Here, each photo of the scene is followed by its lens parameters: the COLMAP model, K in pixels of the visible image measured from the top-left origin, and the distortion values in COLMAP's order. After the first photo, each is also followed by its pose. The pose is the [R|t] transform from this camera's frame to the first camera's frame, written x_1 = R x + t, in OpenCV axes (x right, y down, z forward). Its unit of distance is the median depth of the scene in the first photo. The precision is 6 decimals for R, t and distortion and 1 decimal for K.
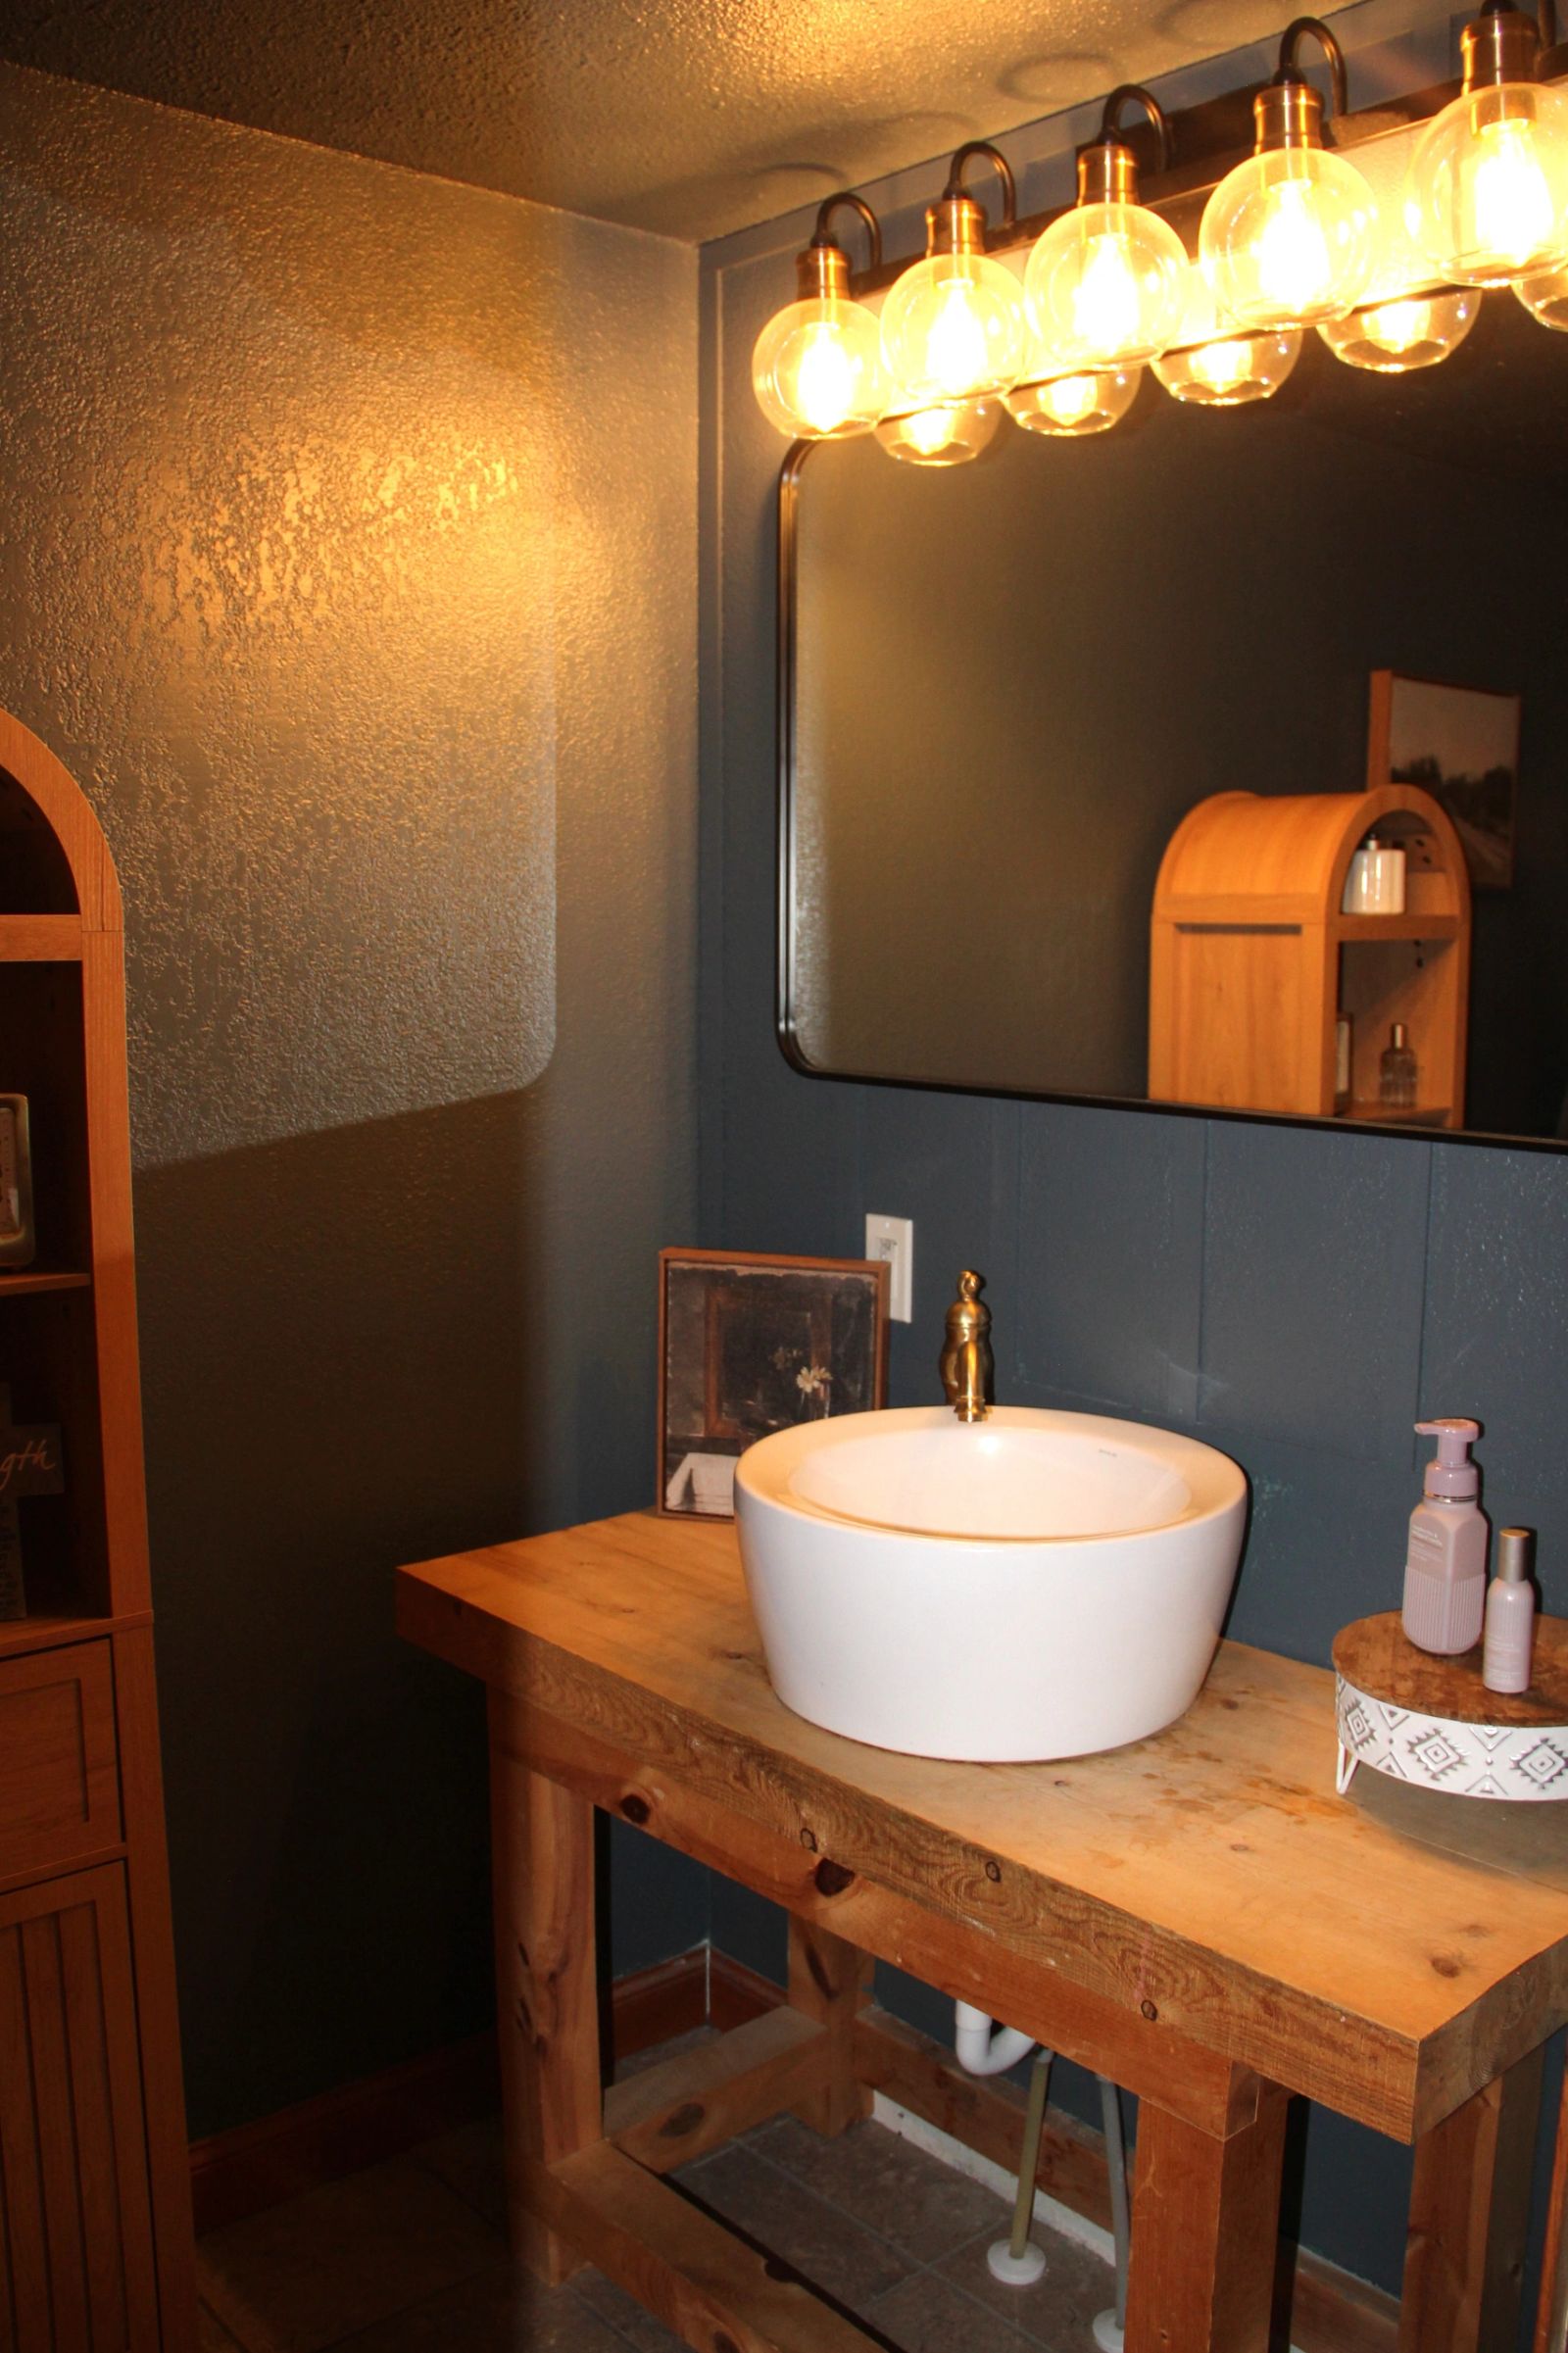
lens RADIAL K [[2010.8, 0, 784.0], [0, 2010.8, 1176.5], [0, 0, 1]] dist [-0.191034, 0.142532]
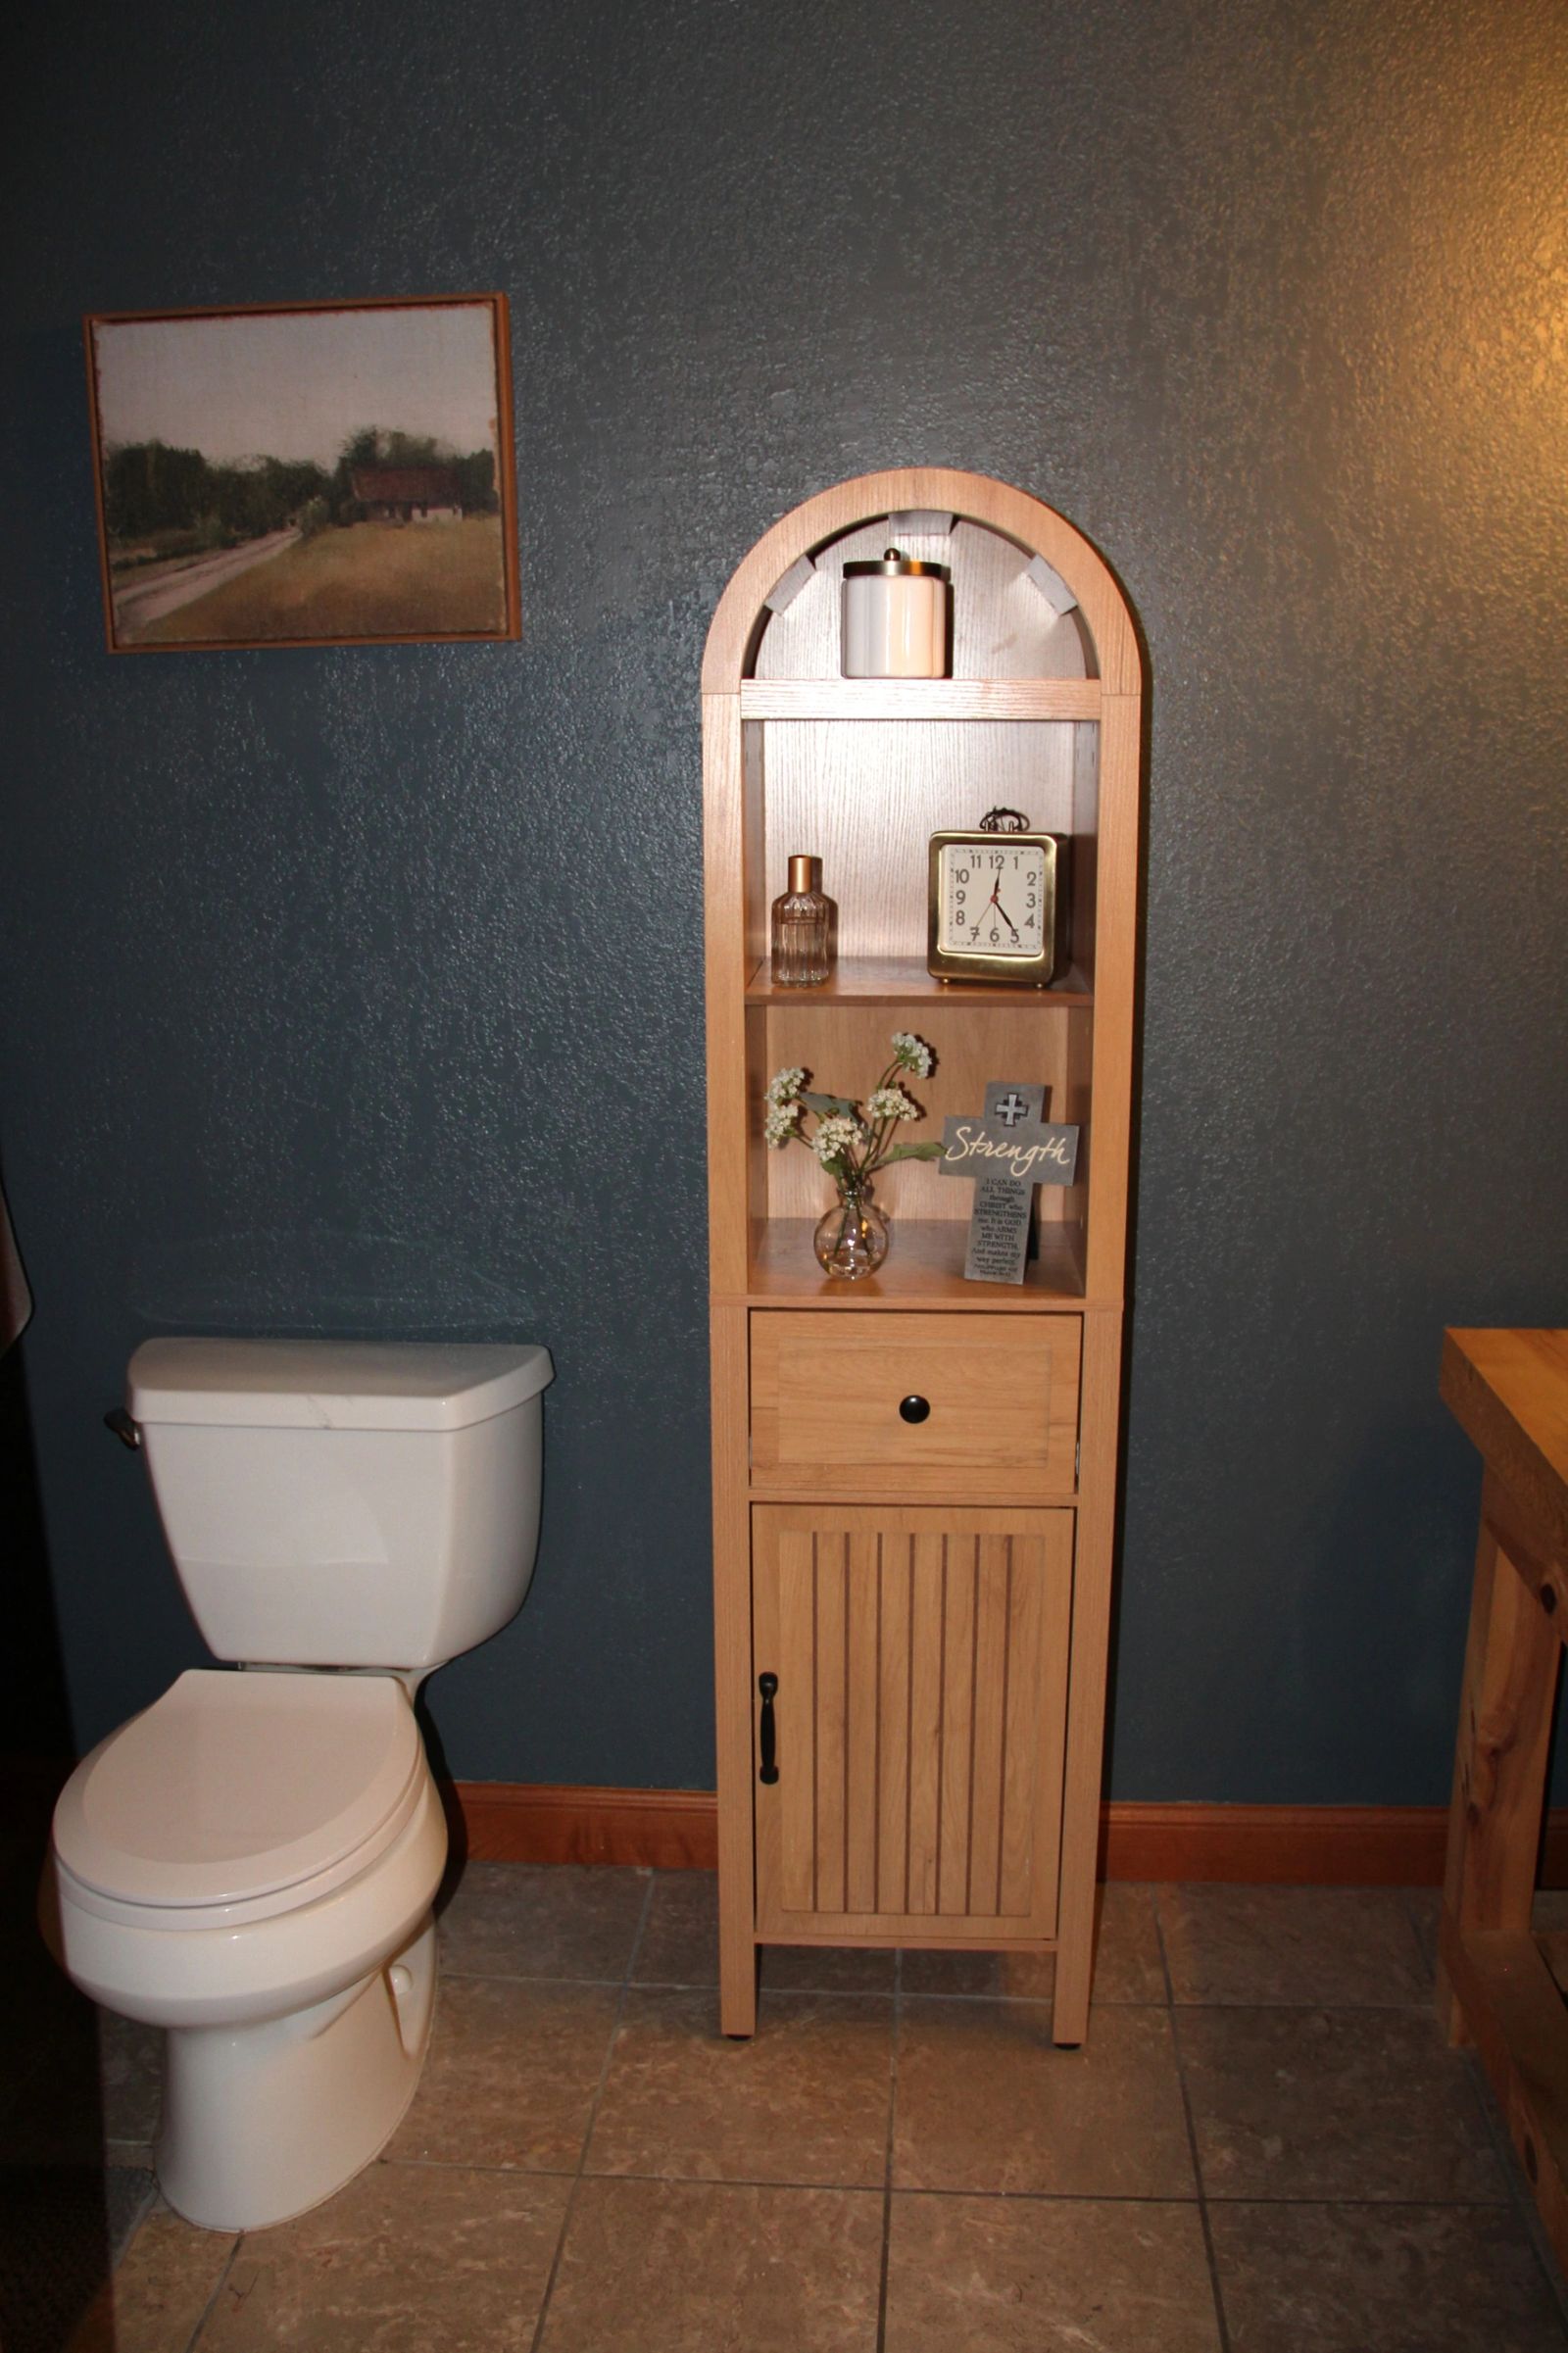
lens RADIAL K [[2010.8, 0, 784.0], [0, 2010.8, 1176.5], [0, 0, 1]] dist [-0.191034, 0.142532]
pose [[0.690167, 0.155510, -0.706743, 0.291593], [-0.079196, 0.987002, 0.139839, 0.003427], [0.719303, -0.040542, 0.693512, 0.047764]]
